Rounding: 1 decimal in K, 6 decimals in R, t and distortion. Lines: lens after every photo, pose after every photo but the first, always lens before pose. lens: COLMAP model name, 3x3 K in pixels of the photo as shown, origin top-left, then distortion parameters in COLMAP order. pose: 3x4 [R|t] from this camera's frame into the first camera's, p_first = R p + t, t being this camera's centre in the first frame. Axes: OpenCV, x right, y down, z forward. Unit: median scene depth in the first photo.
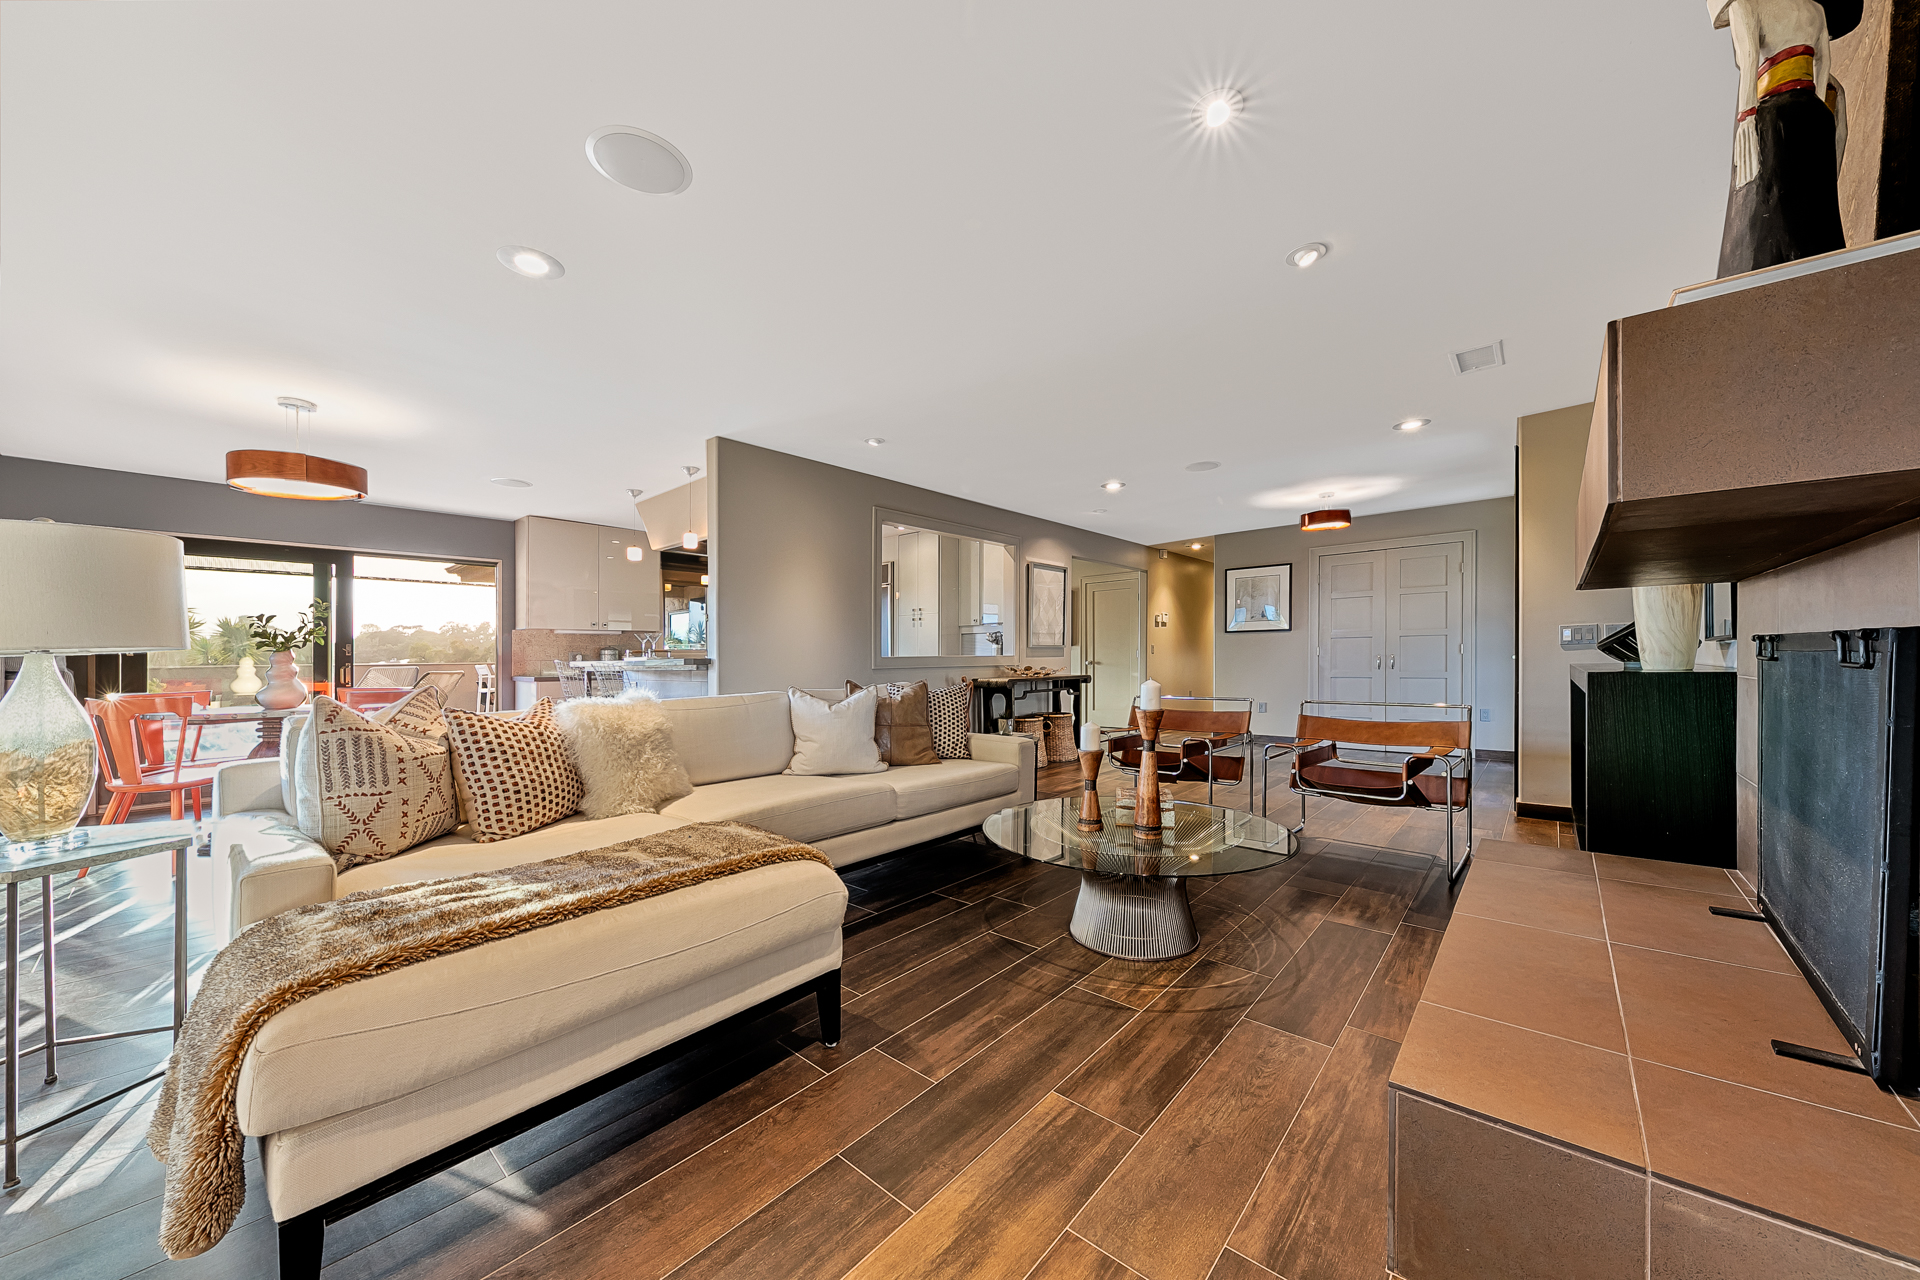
lens RADIAL K [[674.0, 0, 974.4], [0, 674.0, 646.7], [0, 0, 1]] dist [-0.000311, 0.000096]
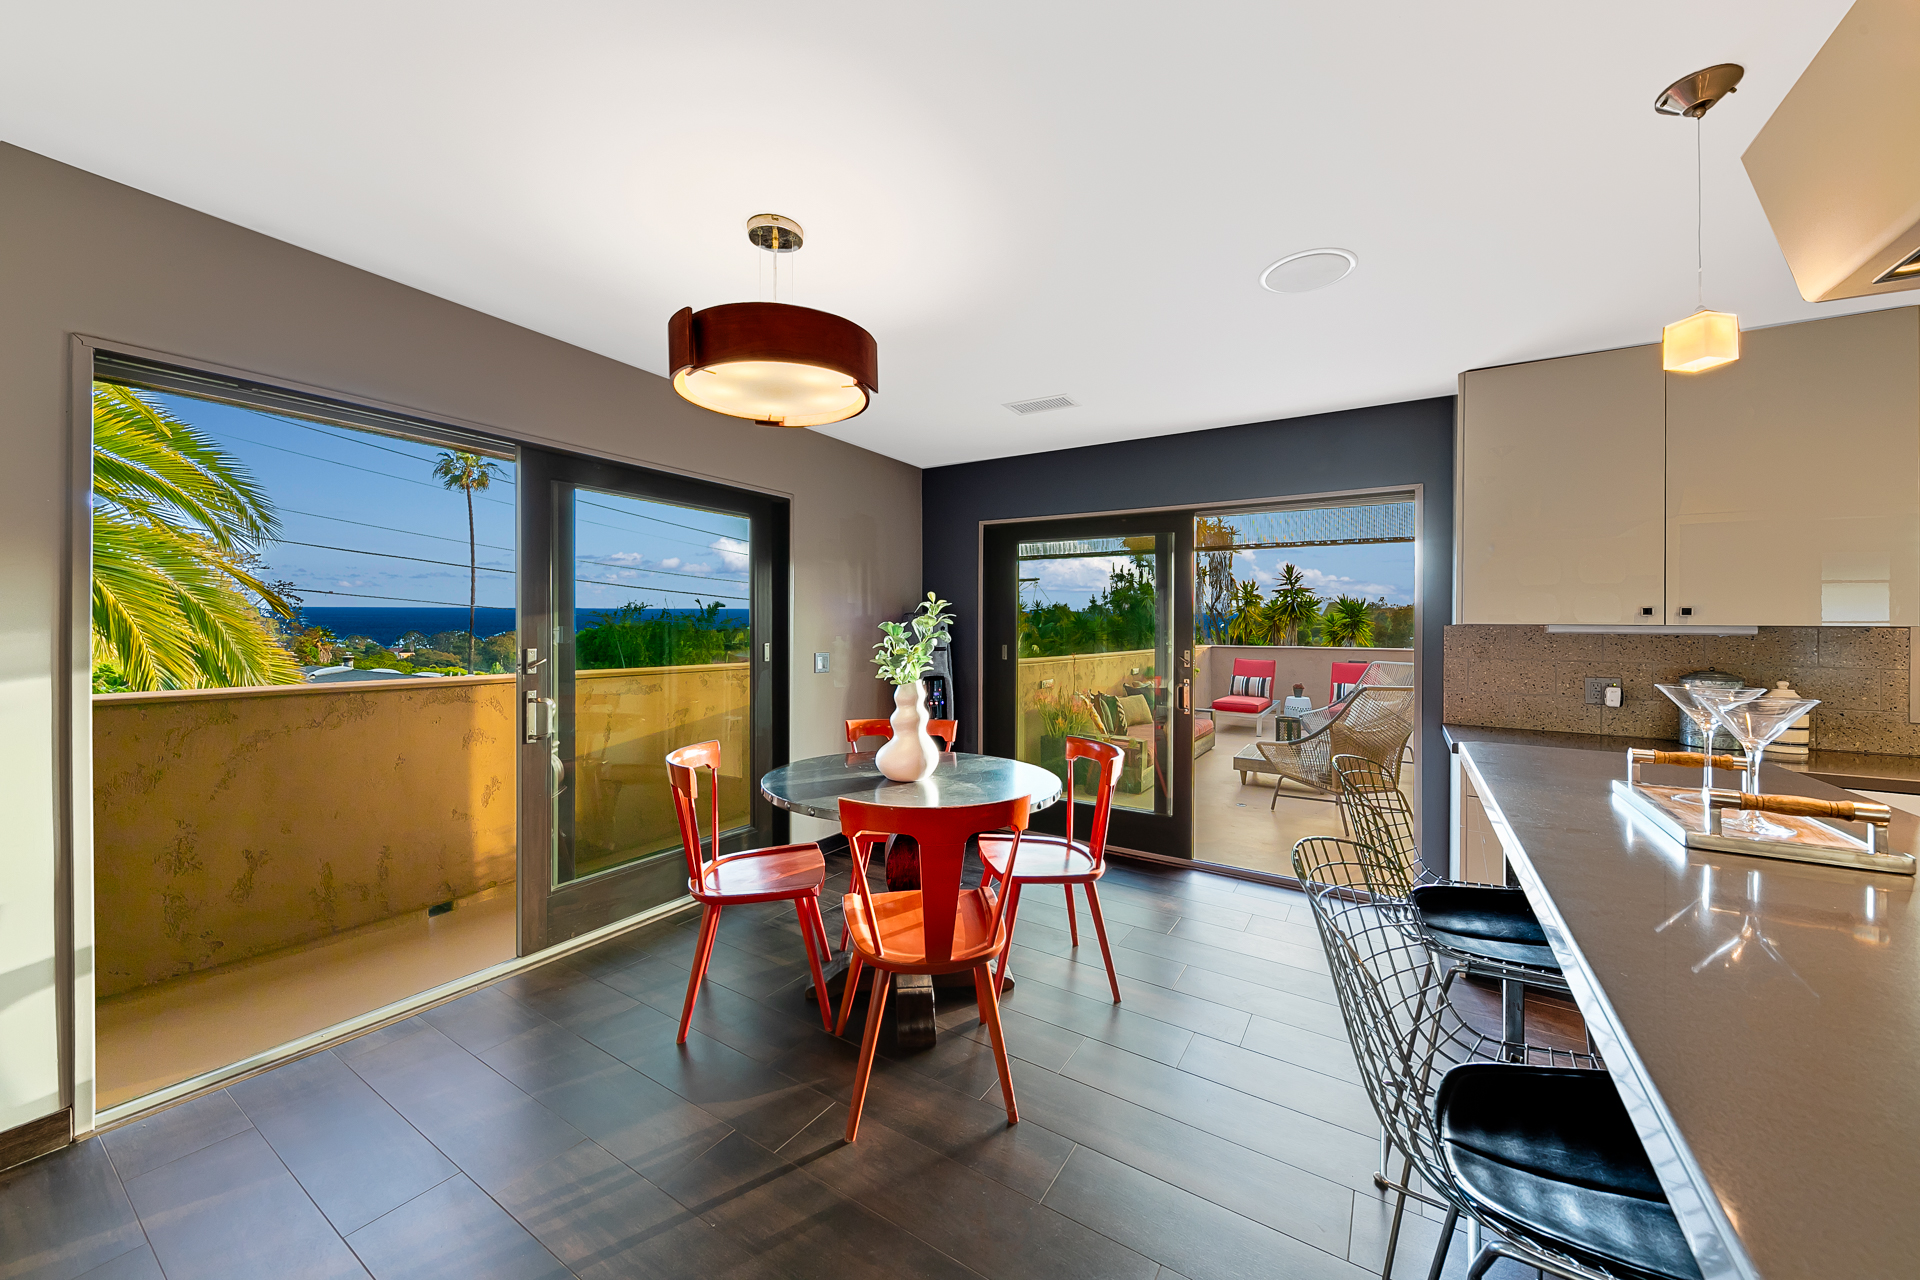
lens RADIAL K [[698.2, 0, 960.0], [0, 698.2, 640.0], [0, 0, 1]] dist [0.000596, 0.000039]
pose [[0.144263, 0.025822, -0.989202, -0.242681], [-0.005347, 0.999665, 0.025315, -0.026482], [0.989525, 0.001638, 0.144352, 0.595590]]
